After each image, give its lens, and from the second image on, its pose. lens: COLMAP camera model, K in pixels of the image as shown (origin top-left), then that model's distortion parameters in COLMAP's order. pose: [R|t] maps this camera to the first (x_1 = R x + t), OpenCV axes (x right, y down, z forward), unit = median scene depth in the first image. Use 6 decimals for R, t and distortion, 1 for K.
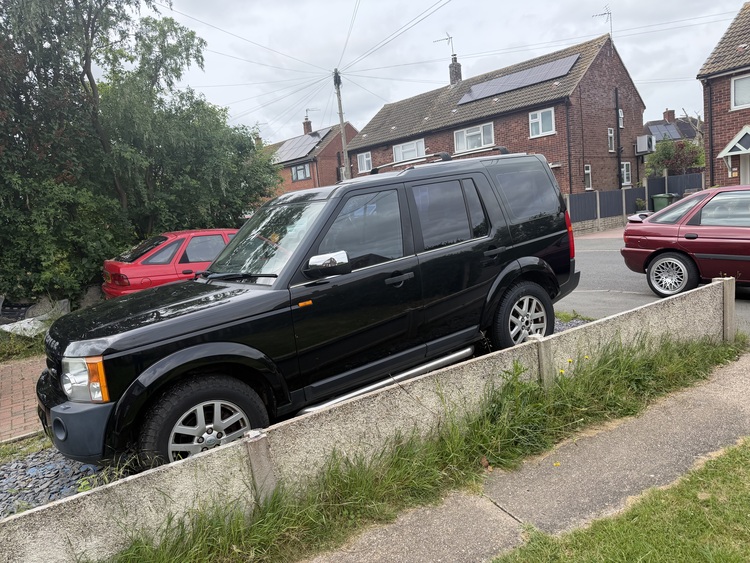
lens RADIAL K [[510.9, 0, 375.0], [0, 510.9, 281.5], [0, 0, 1]] dist [0.071820, -0.081483]
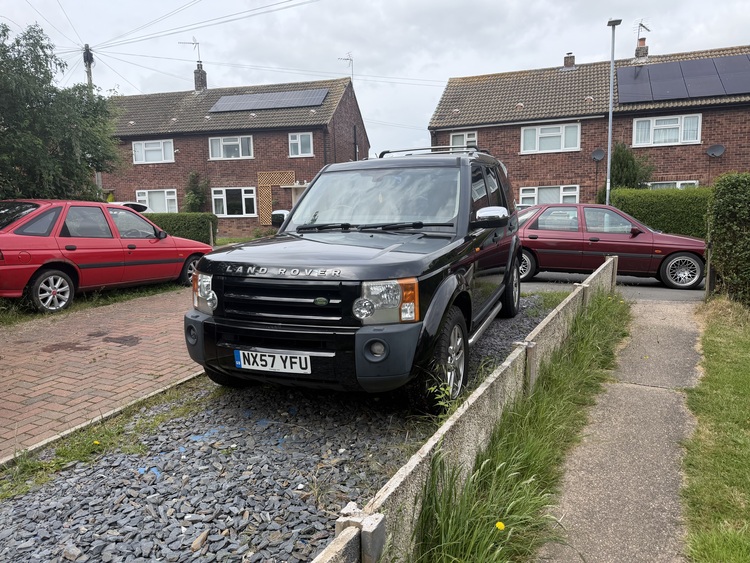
lens RADIAL K [[509.3, 0, 375.0], [0, 509.3, 281.5], [0, 0, 1]] dist [0.079826, -0.119185]
pose [[0.840191, 0.015652, 0.542065, -0.124603], [0.004550, 0.999345, -0.035907, 0.020300], [-0.542272, 0.032635, 0.839569, 0.018555]]
